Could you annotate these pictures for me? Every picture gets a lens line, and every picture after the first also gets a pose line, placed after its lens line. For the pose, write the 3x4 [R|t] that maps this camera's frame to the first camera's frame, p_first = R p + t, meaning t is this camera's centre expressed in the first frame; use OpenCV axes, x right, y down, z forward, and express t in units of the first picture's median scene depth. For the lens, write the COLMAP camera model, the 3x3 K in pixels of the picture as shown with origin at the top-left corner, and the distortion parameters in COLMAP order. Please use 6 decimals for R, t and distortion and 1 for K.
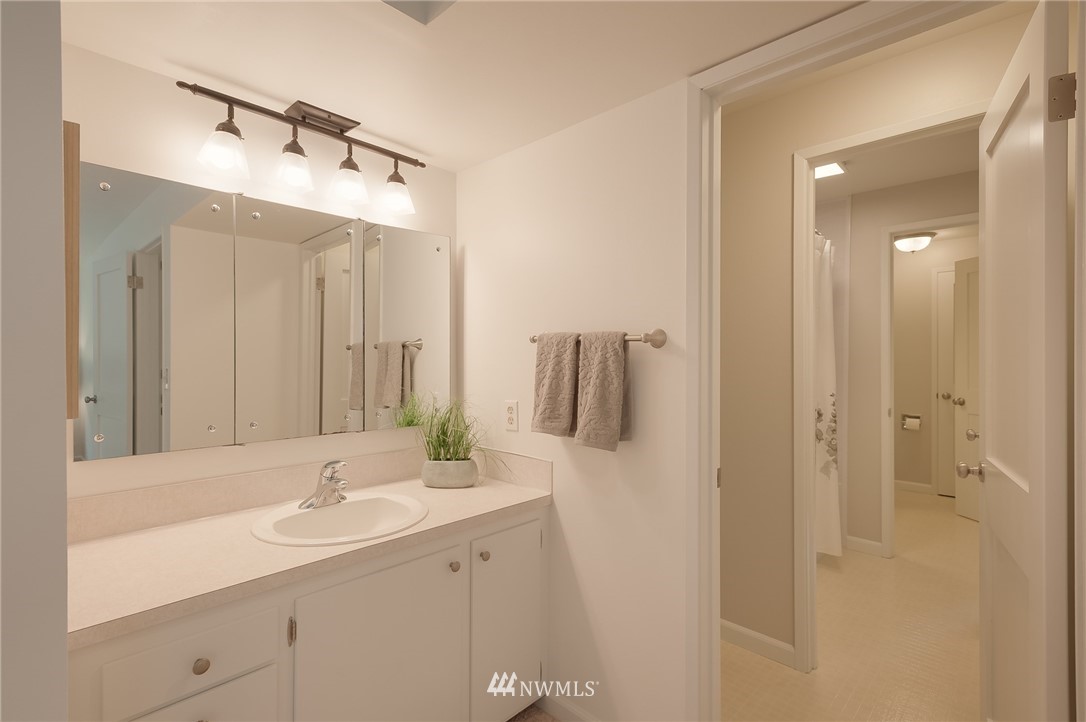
lens RADIAL K [[507.7, 0, 544.6], [0, 507.7, 363.4], [0, 0, 1]] dist [0.021673, -0.006001]
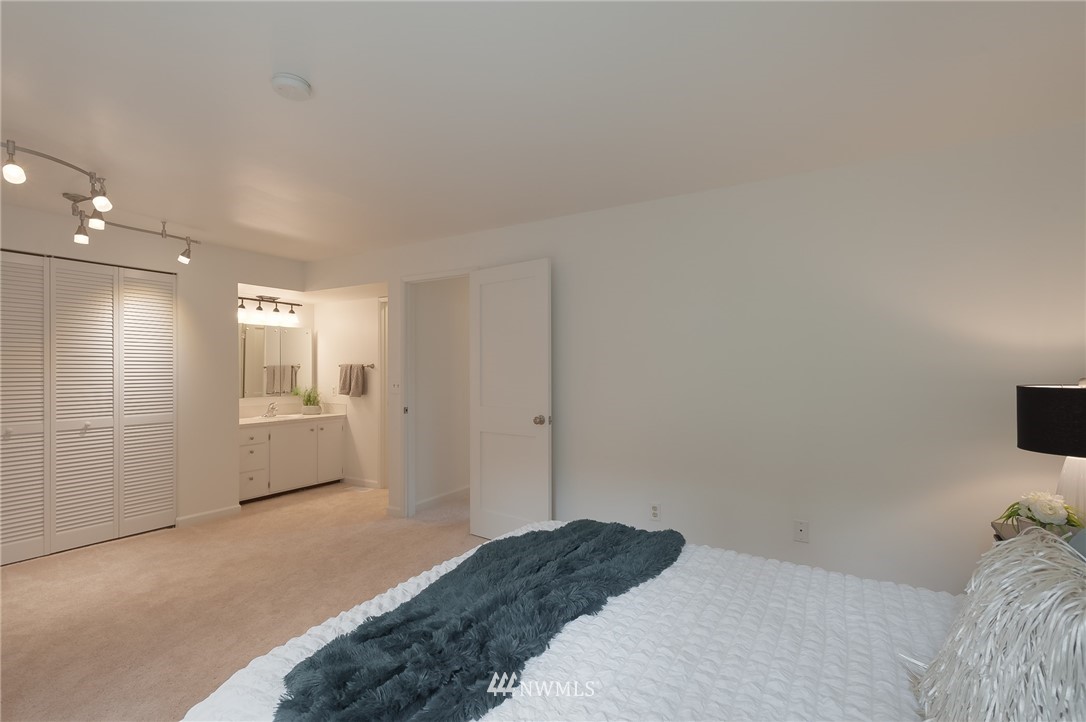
lens RADIAL K [[507.7, 0, 544.6], [0, 507.7, 363.4], [0, 0, 1]] dist [0.021673, -0.006001]
pose [[0.974414, -0.006017, 0.224682, 0.541586], [0.010093, 0.999805, -0.016997, 0.006651], [-0.224536, 0.018830, 0.974284, -2.533921]]
